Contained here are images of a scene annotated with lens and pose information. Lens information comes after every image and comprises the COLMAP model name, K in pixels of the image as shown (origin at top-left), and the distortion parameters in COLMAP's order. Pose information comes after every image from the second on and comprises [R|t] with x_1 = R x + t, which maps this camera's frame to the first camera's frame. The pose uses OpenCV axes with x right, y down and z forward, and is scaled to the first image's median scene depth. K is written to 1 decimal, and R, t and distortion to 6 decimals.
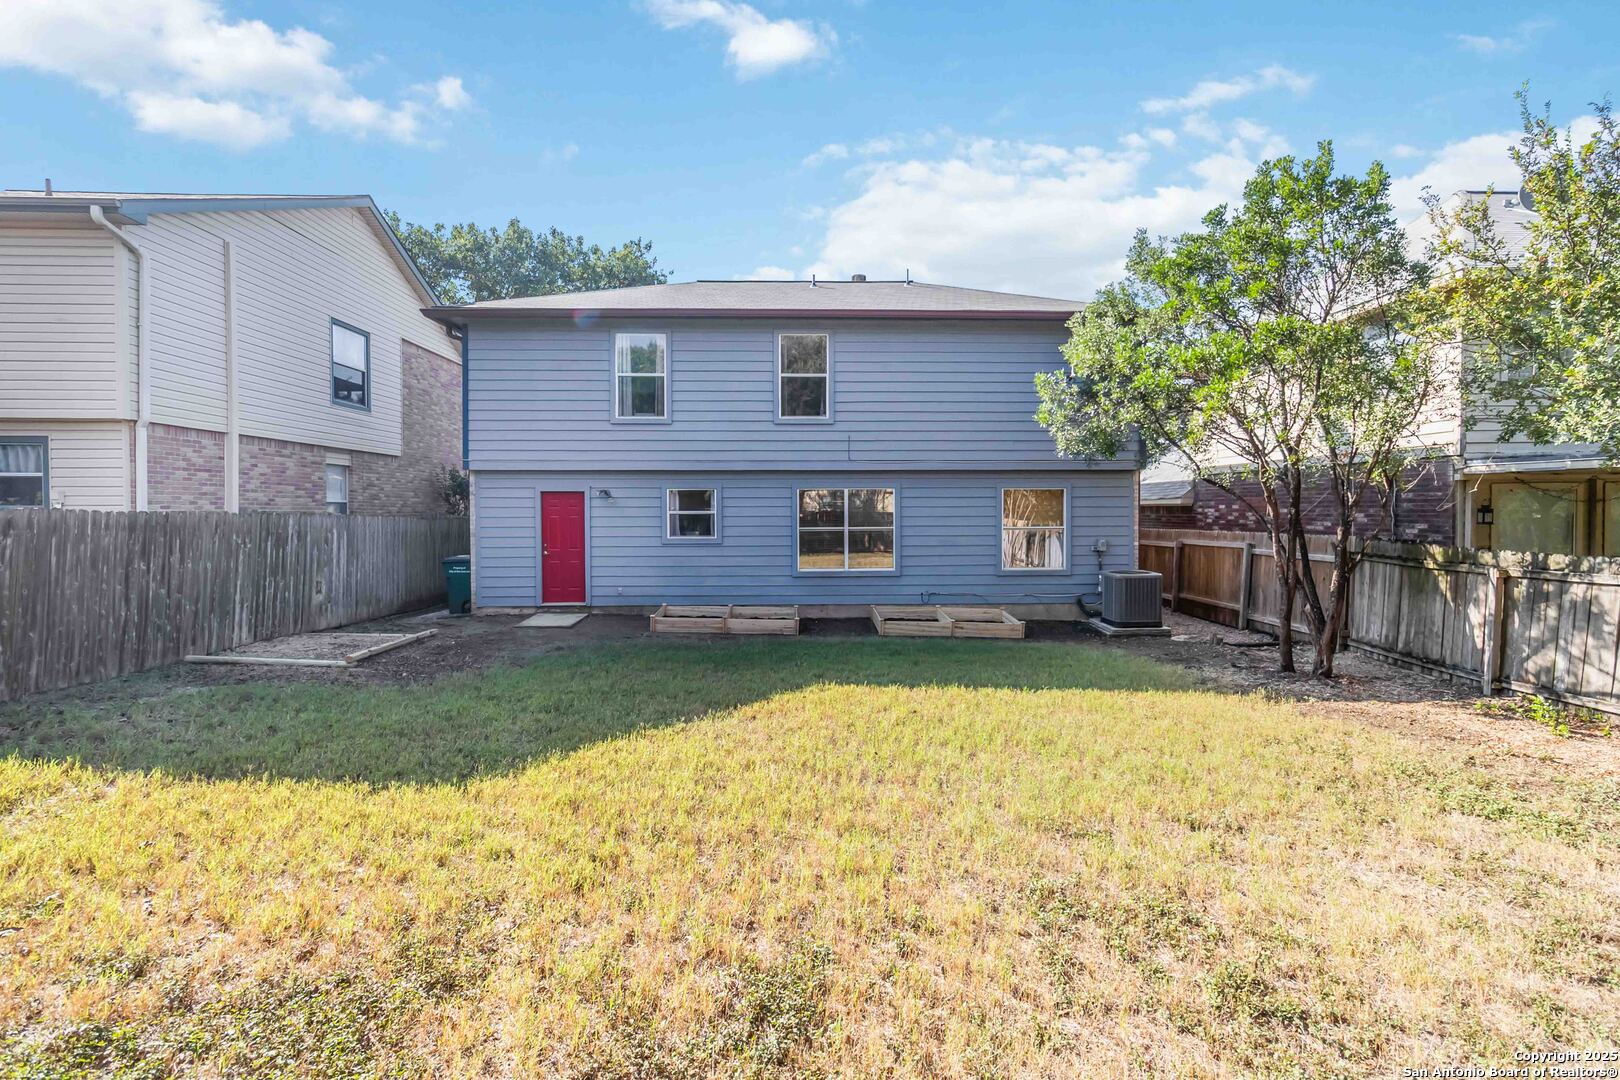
lens RADIAL K [[758.4, 0, 813.2], [0, 758.4, 530.6], [0, 0, 1]] dist [-0.002358, -0.000308]
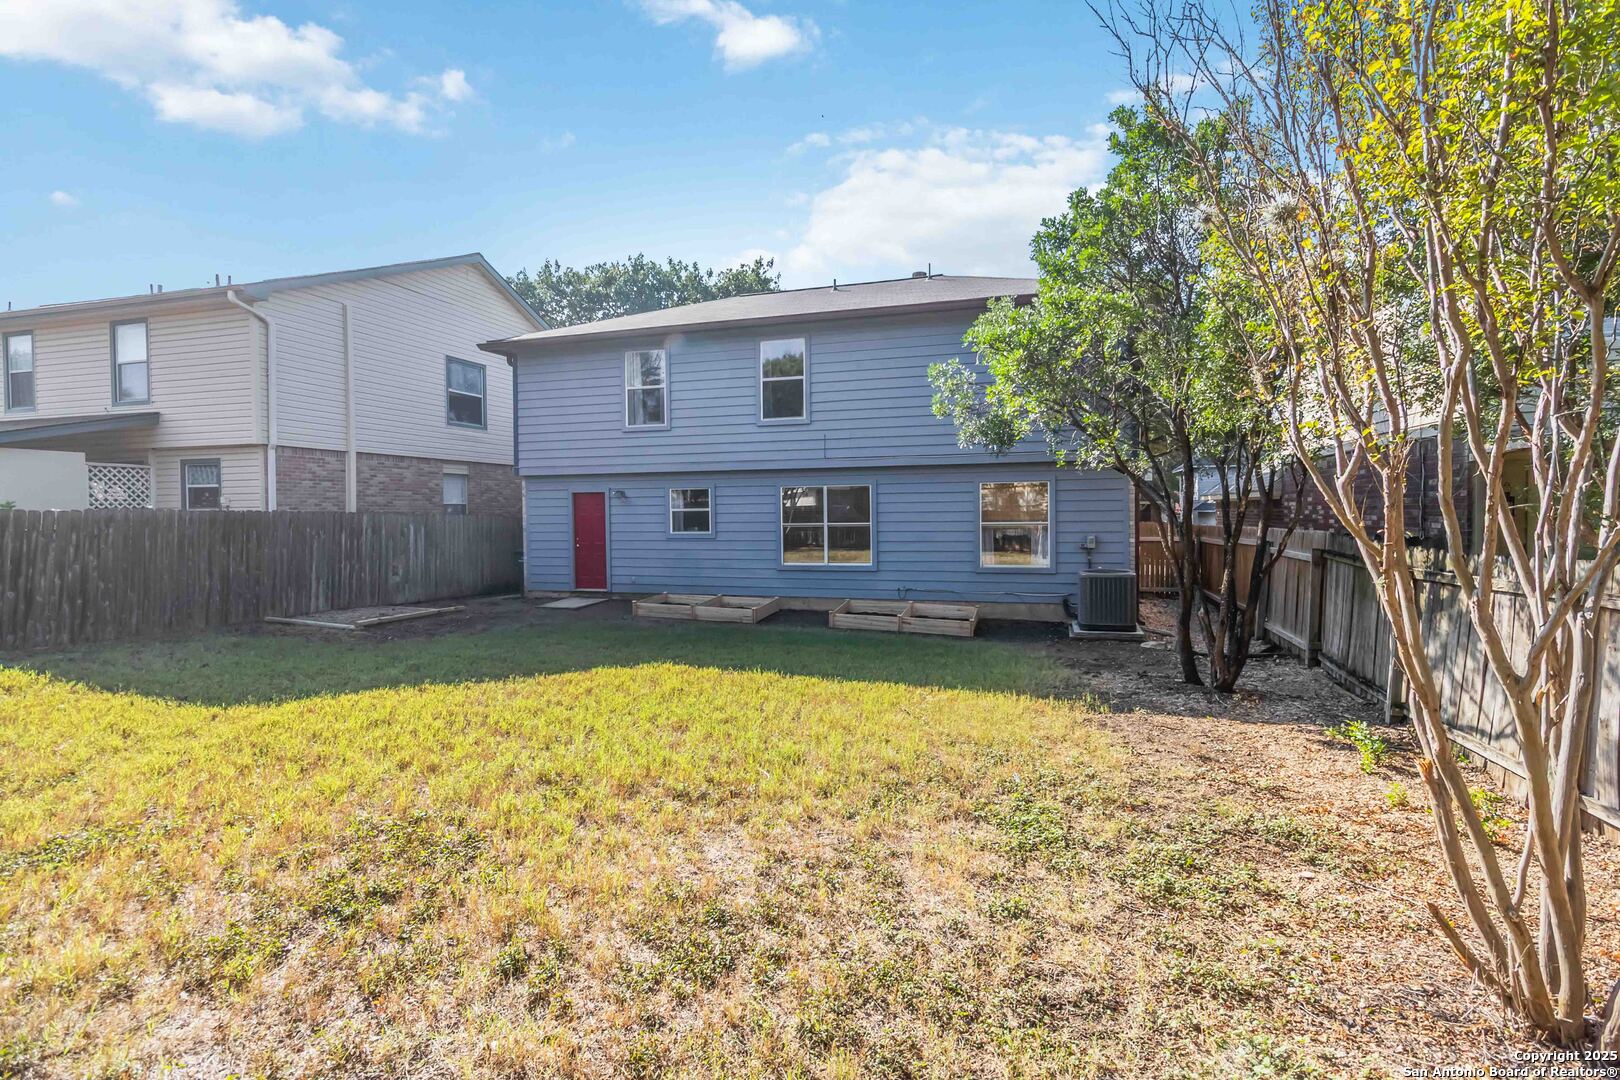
lens RADIAL K [[758.4, 0, 841.4], [0, 758.4, 536.0], [0, 0, 1]] dist [-0.002358, -0.000308]
pose [[0.948605, 0.003559, -0.316442, 0.403105], [-0.001699, 0.999980, 0.006154, 0.006836], [0.316457, -0.005300, 0.948592, 0.025746]]
